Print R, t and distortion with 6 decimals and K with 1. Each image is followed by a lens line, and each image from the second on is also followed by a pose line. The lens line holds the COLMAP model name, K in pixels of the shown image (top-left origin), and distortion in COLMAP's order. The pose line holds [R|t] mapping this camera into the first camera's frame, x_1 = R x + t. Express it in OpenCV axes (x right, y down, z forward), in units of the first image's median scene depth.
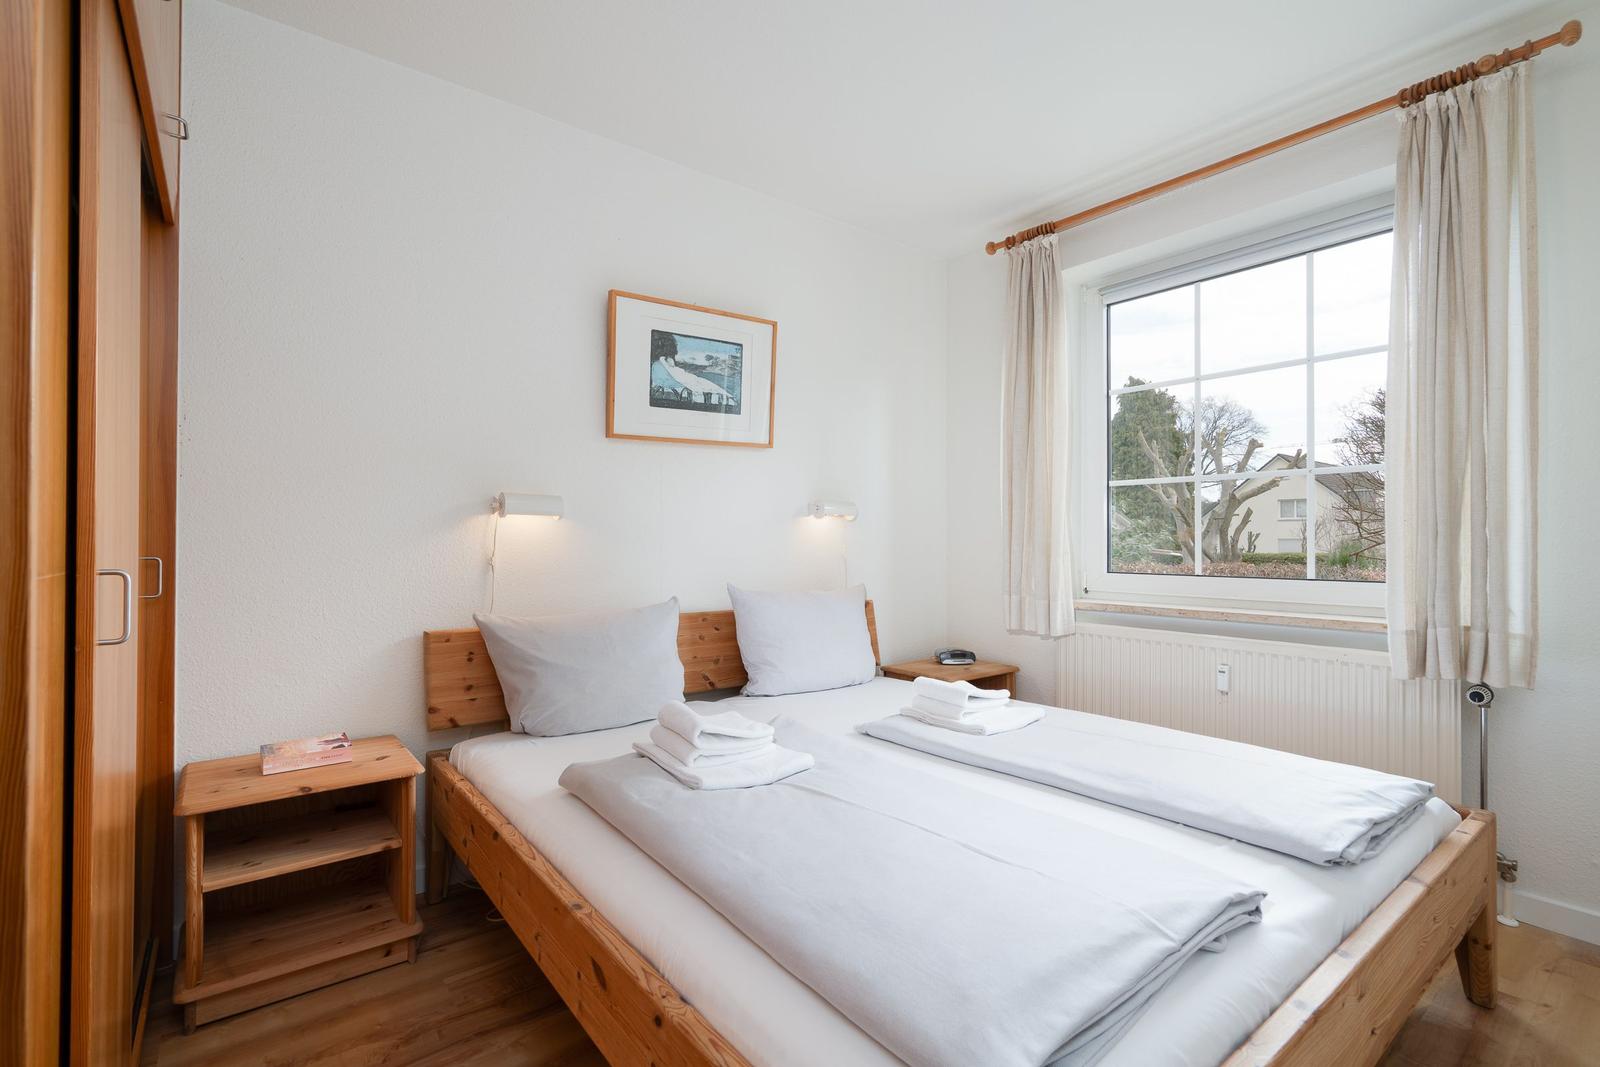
lens RADIAL K [[735.2, 0, 789.6], [0, 735.2, 532.7], [0, 0, 1]] dist [-0.005701, 0.003274]
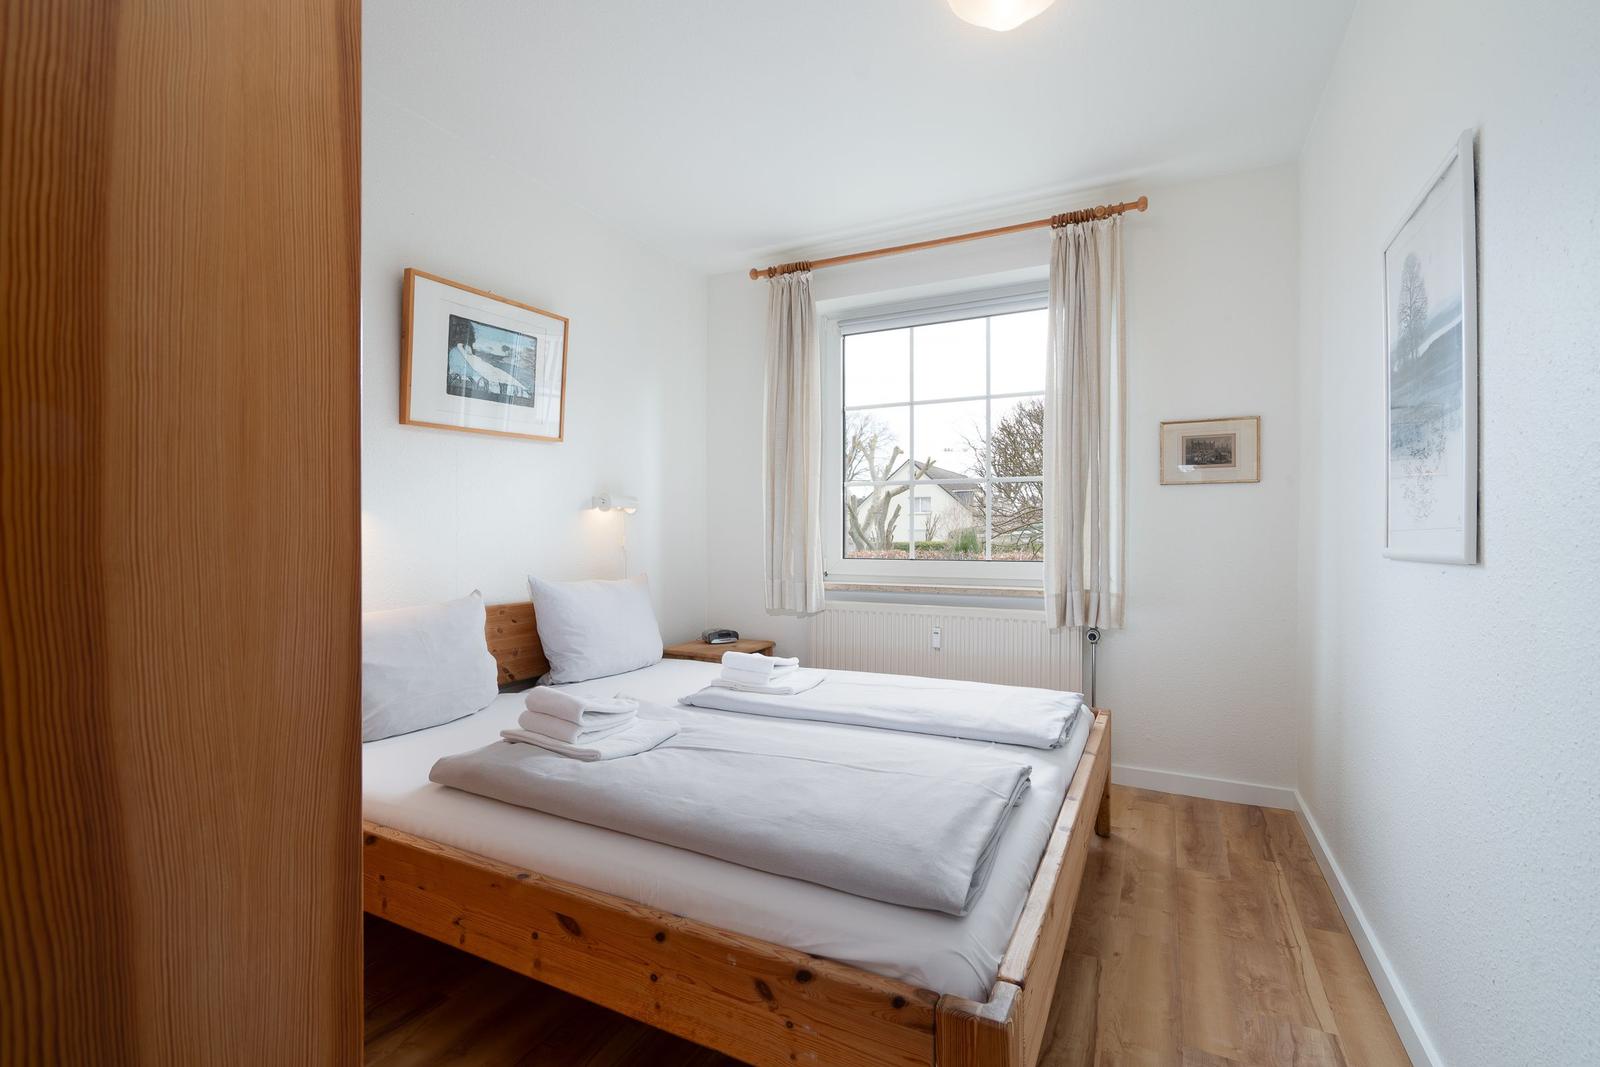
lens RADIAL K [[735.2, 0, 790.4], [0, 735.2, 529.1], [0, 0, 1]] dist [-0.005701, 0.003274]
pose [[0.904619, -0.000714, 0.426221, -0.220139], [-0.002359, 0.999975, 0.006682, -0.002274], [-0.426215, -0.007050, 0.904594, -0.073003]]
